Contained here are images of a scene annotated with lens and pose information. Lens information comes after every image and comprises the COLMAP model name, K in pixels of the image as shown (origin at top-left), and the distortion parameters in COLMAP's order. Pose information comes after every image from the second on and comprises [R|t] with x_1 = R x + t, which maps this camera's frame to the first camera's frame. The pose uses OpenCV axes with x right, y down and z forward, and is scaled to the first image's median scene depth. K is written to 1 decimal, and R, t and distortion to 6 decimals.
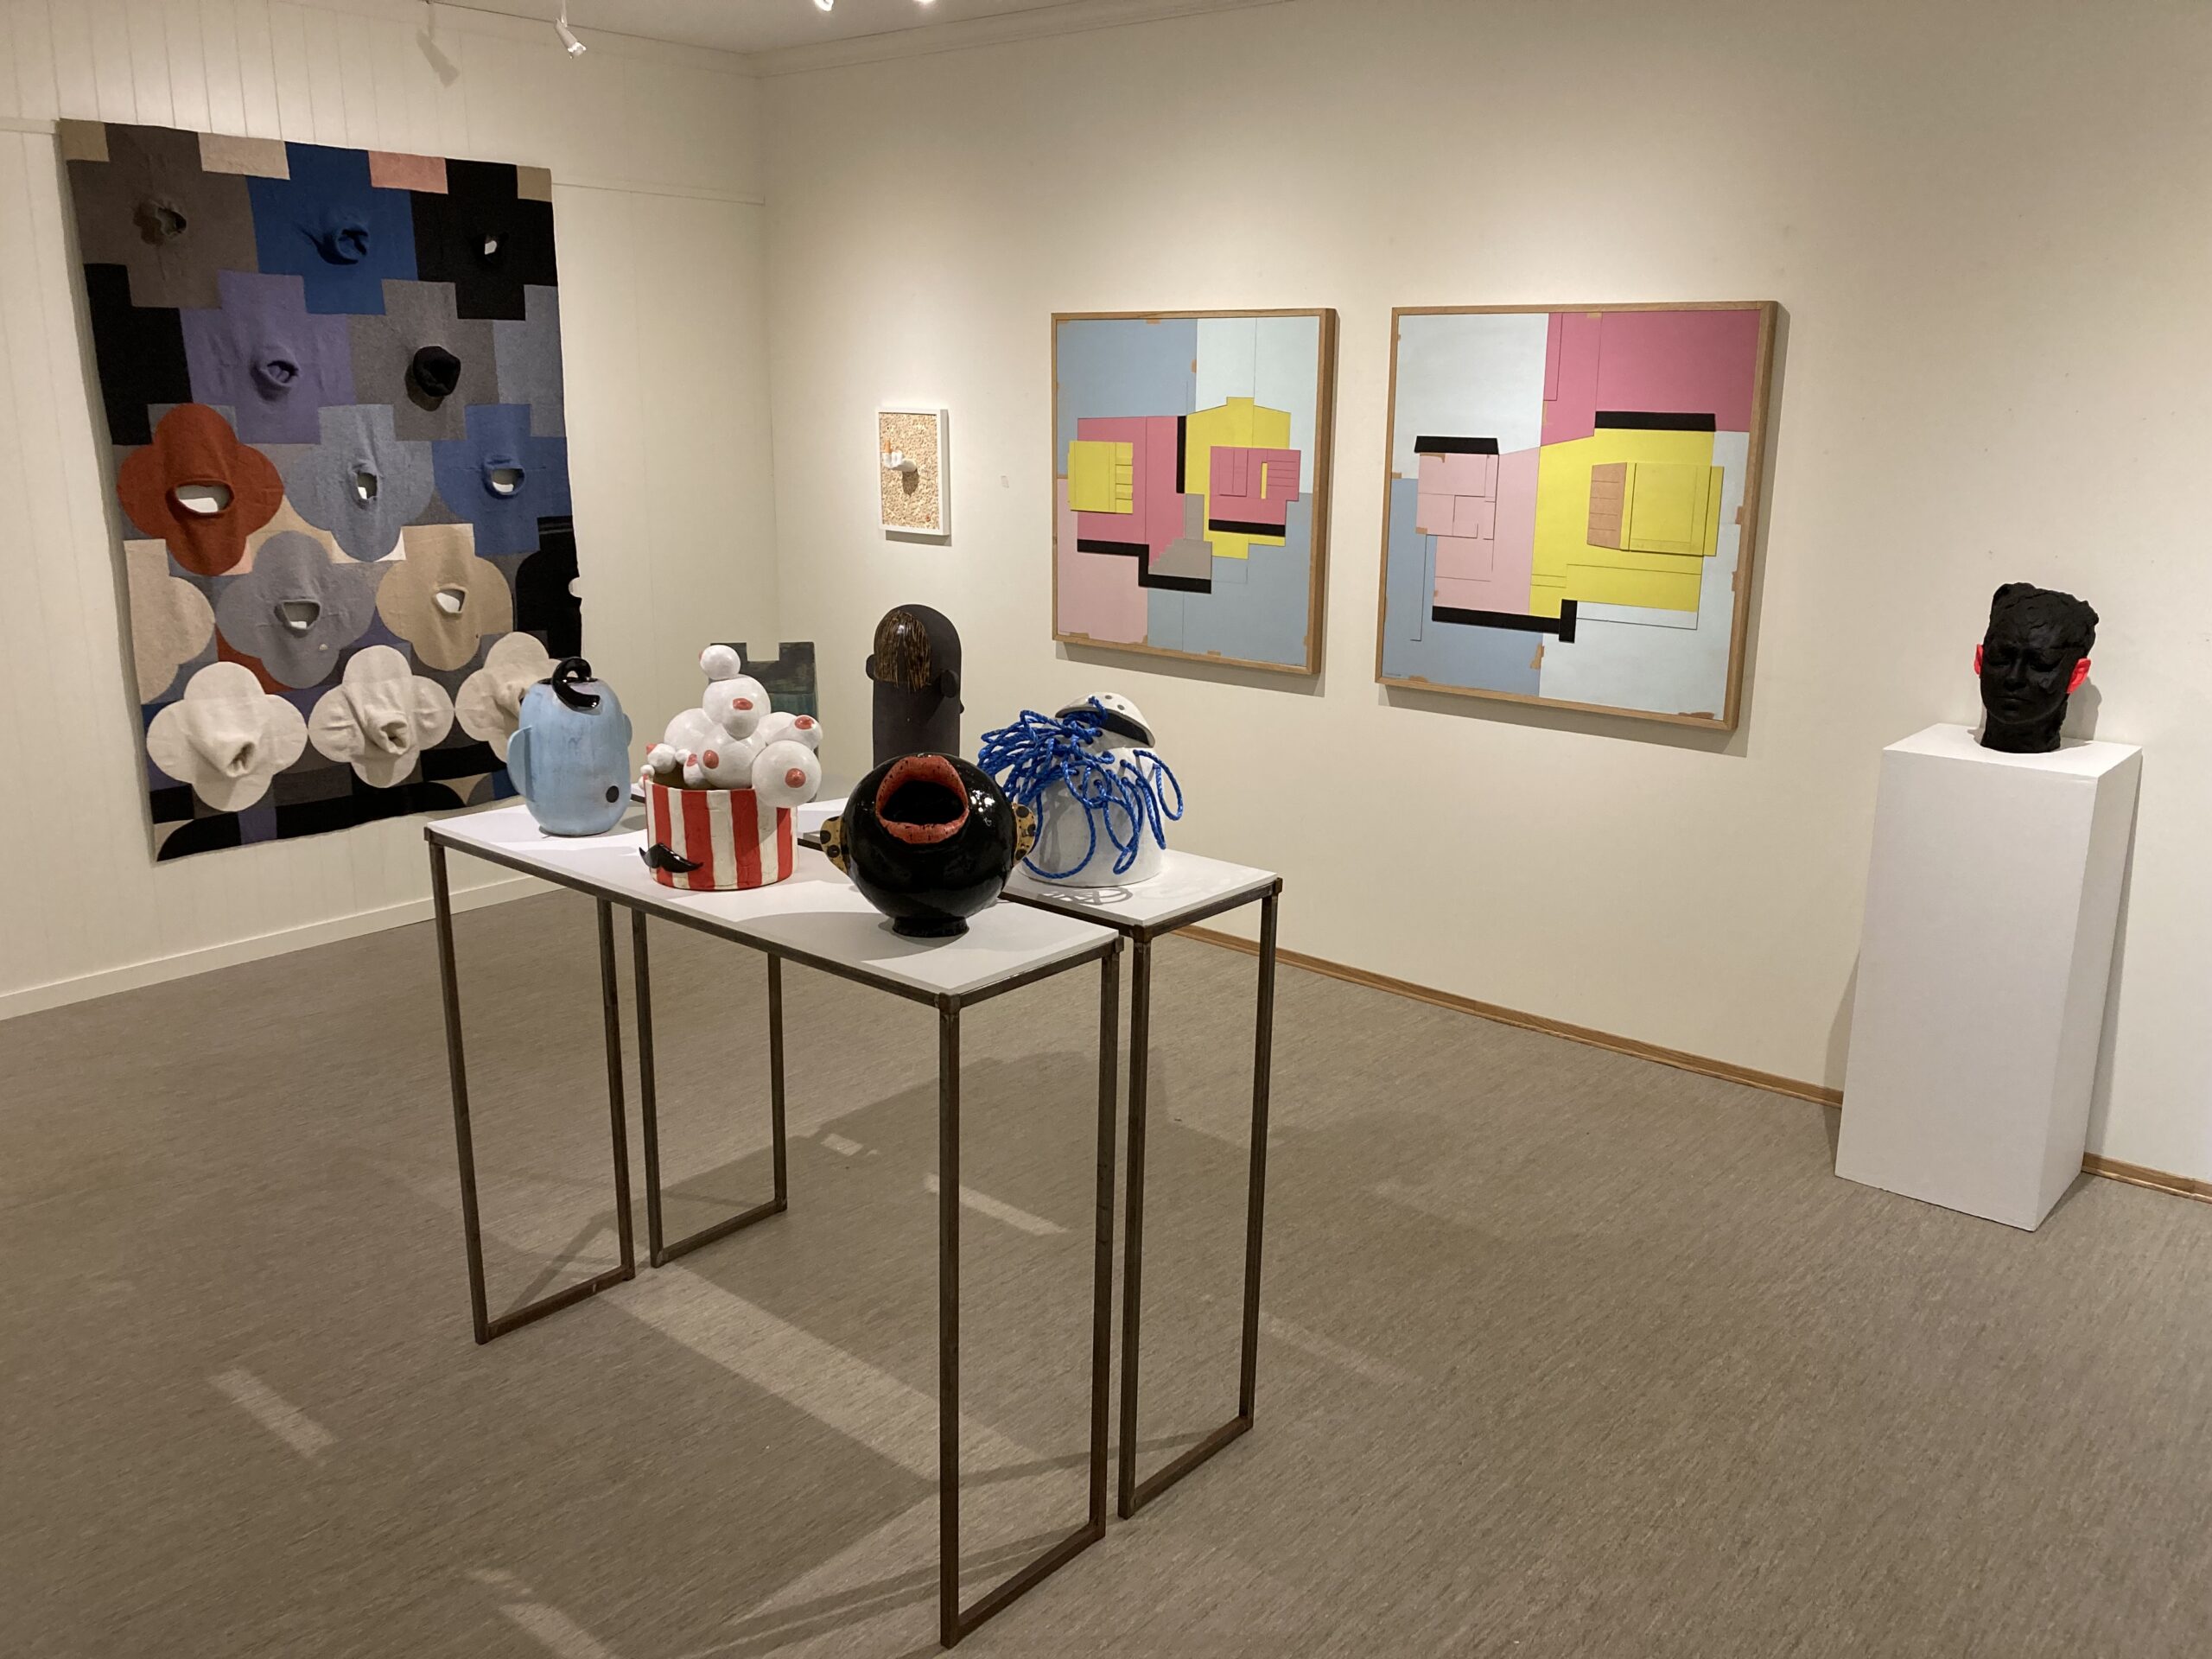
lens RADIAL K [[1819.1, 0, 1094.2], [0, 1819.1, 832.1], [0, 0, 1]] dist [0.036389, -0.038685]
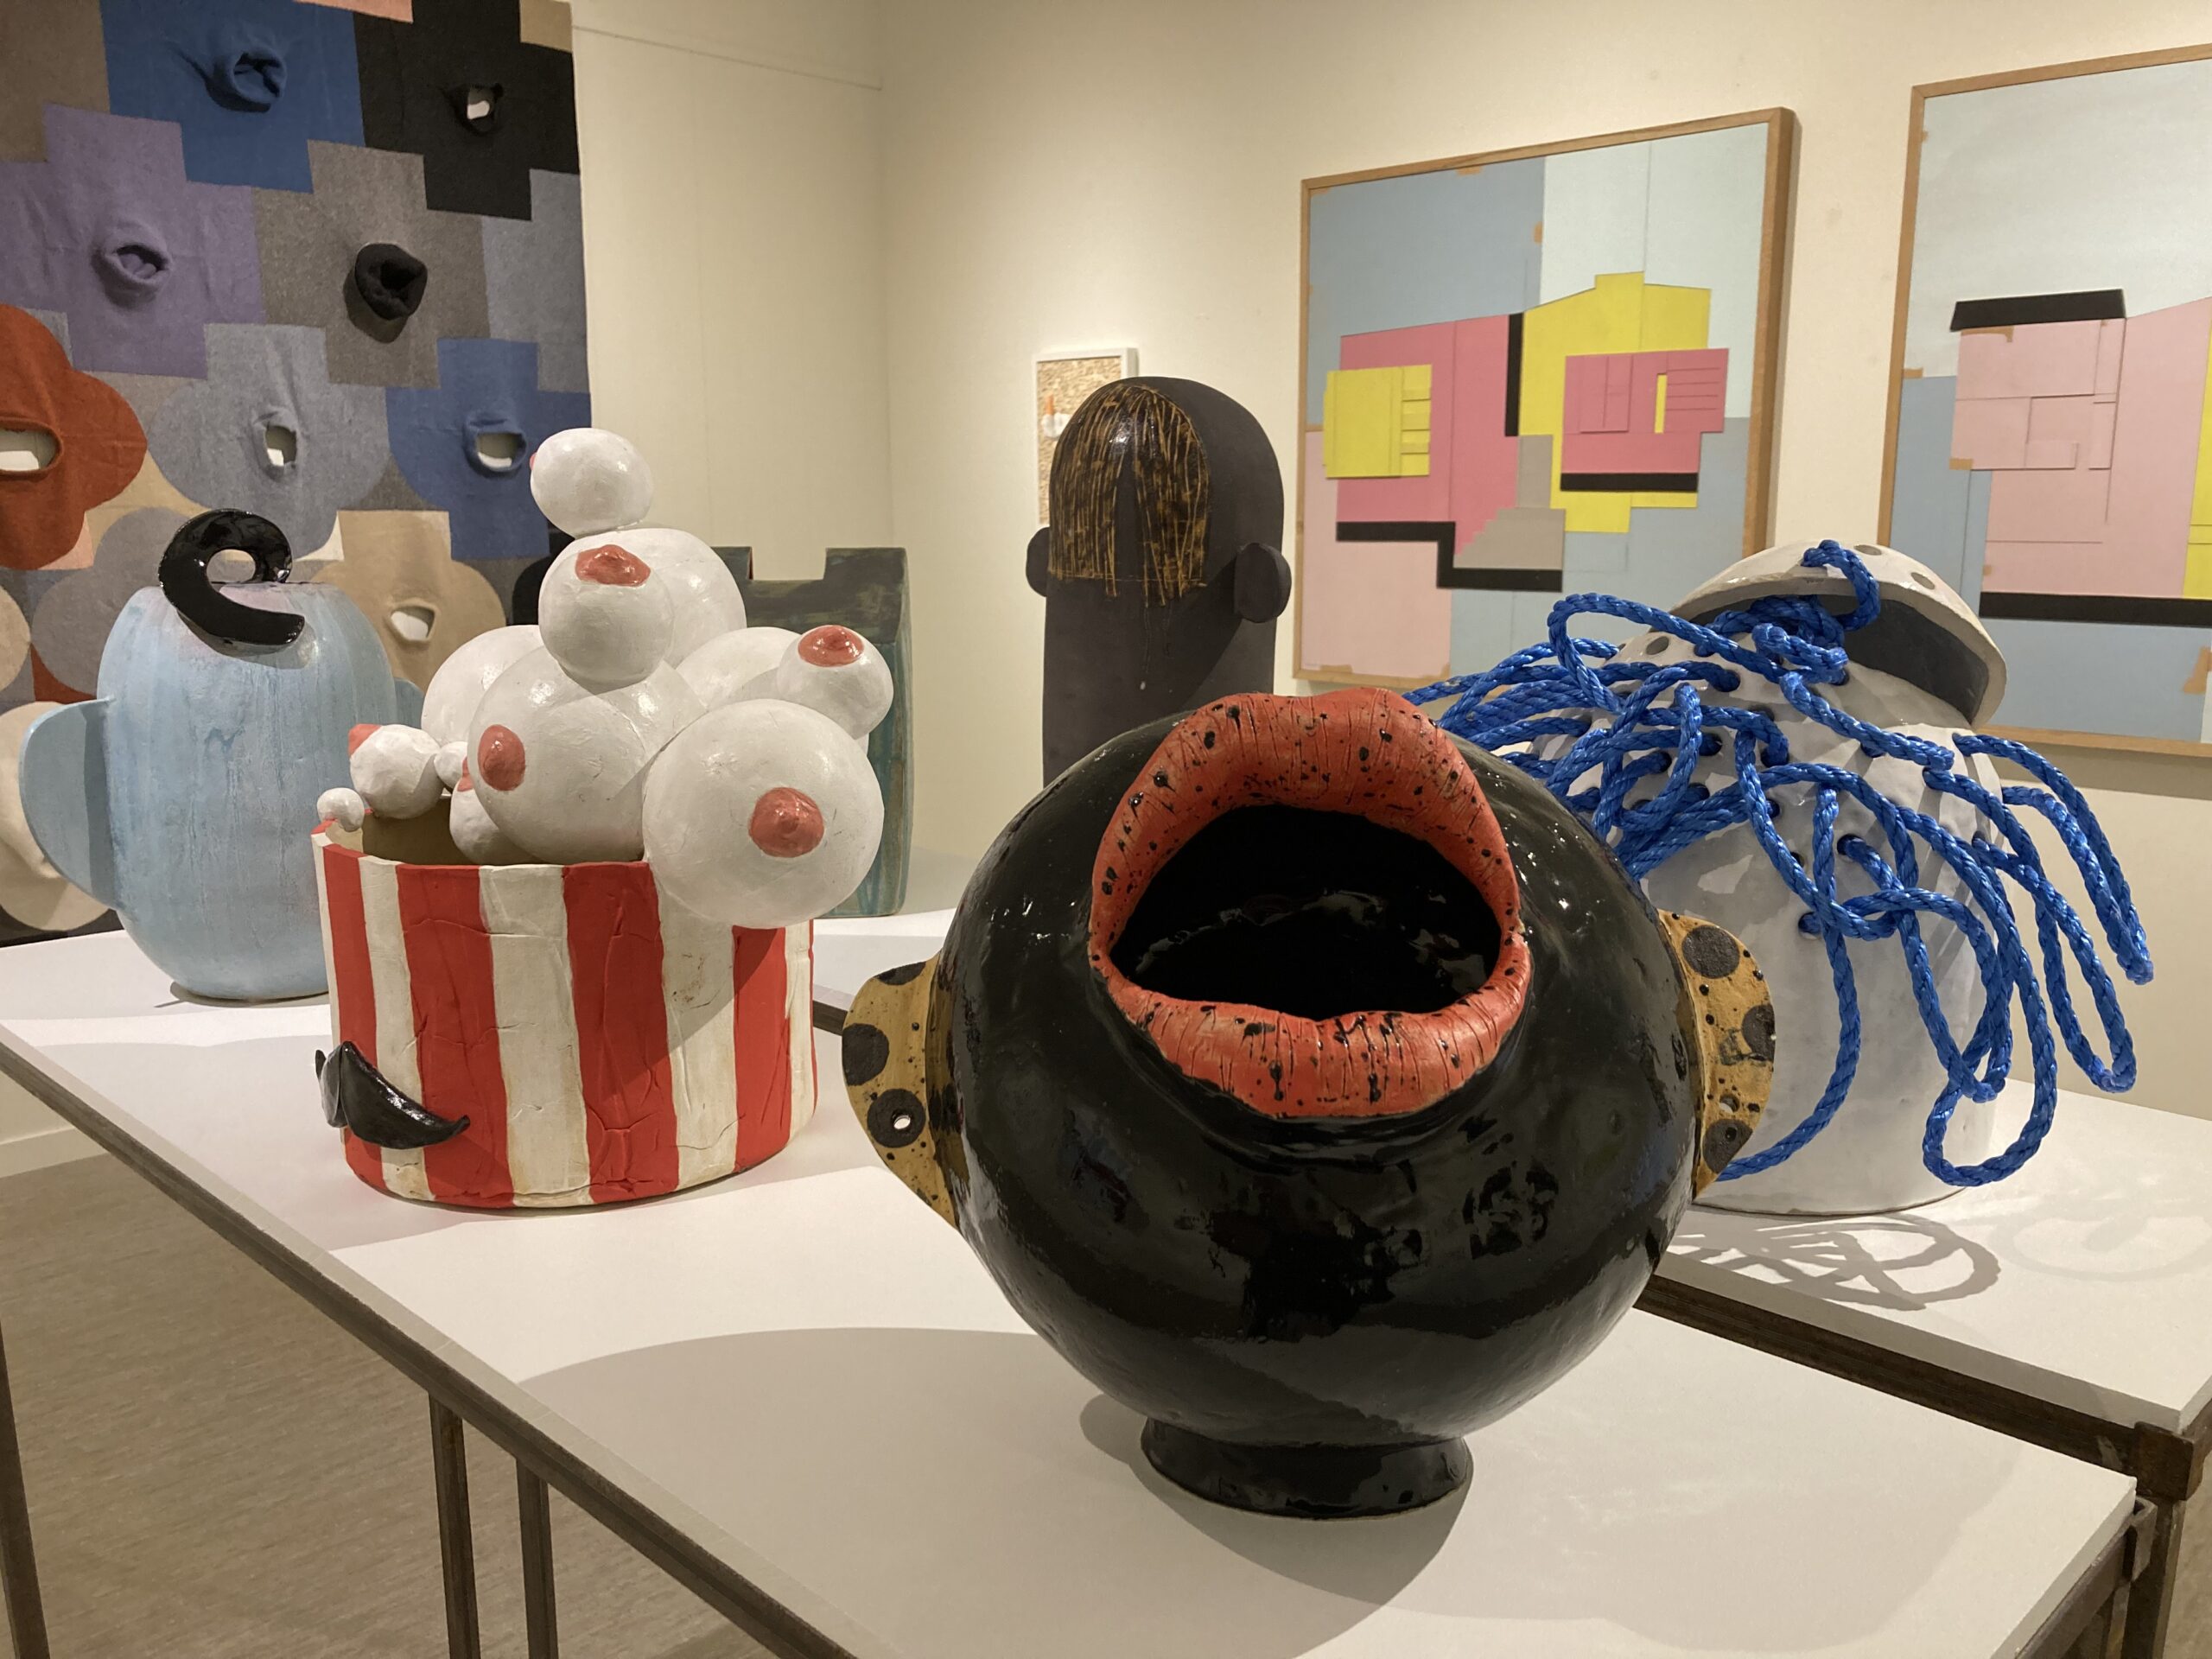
lens RADIAL K [[1819.1, 0, 1111.5], [0, 1819.1, 832.4], [0, 0, 1]] dist [0.036389, -0.038685]
pose [[0.997697, 0.003420, -0.067738, -0.052301], [-0.007994, 0.997696, -0.067374, -0.005244], [0.067352, 0.067760, 0.995426, 0.400728]]
